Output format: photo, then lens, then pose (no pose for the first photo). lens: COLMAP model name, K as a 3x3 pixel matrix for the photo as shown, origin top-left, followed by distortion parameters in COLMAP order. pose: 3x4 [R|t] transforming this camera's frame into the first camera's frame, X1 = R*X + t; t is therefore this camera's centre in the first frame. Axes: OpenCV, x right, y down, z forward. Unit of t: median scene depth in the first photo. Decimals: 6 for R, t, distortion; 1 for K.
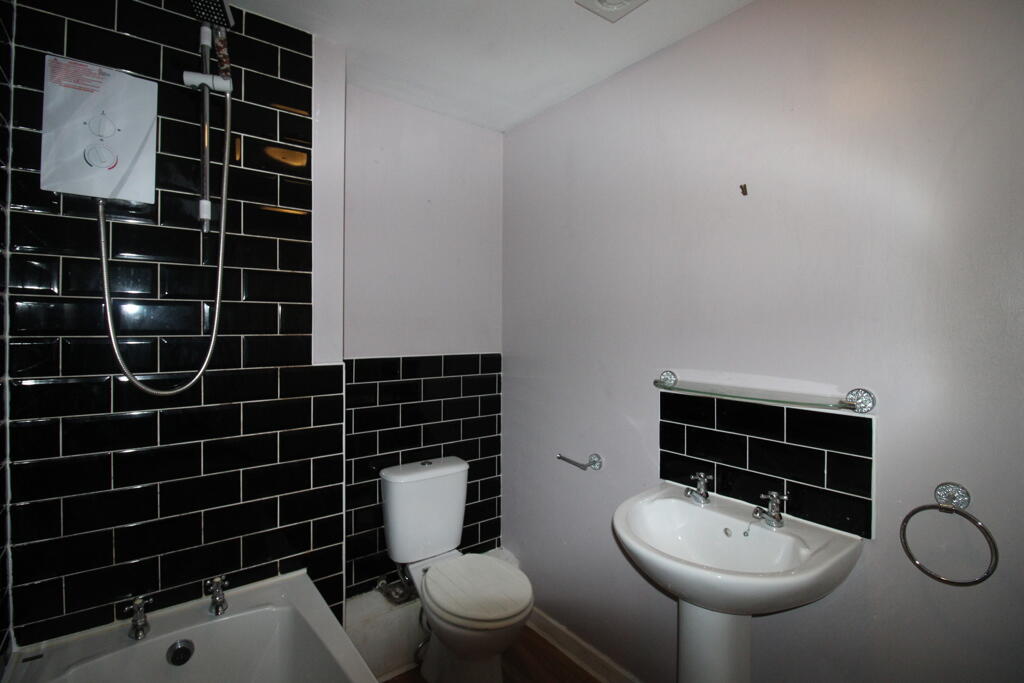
lens RADIAL K [[477.6, 0, 515.6], [0, 477.6, 324.1], [0, 0, 1]] dist [0.020341, -0.021997]
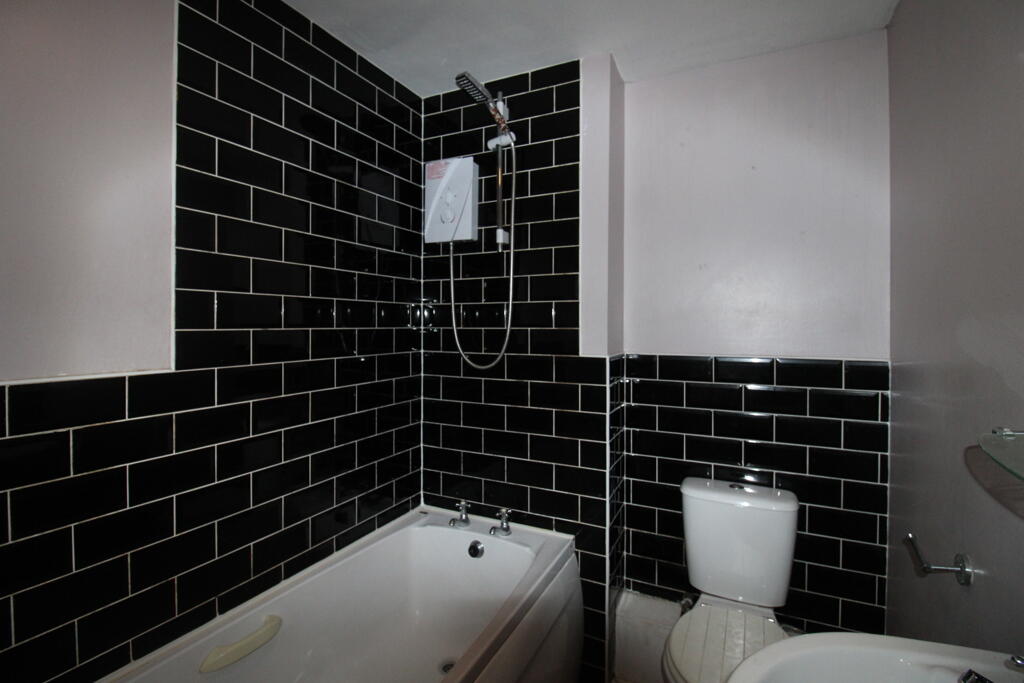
lens RADIAL K [[477.6, 0, 515.6], [0, 477.6, 324.1], [0, 0, 1]] dist [0.020341, -0.021997]
pose [[0.437752, -0.006781, -0.899070, 0.526783], [0.002391, 0.999977, -0.006378, 0.019174], [0.899093, 0.000642, 0.437758, 0.390564]]
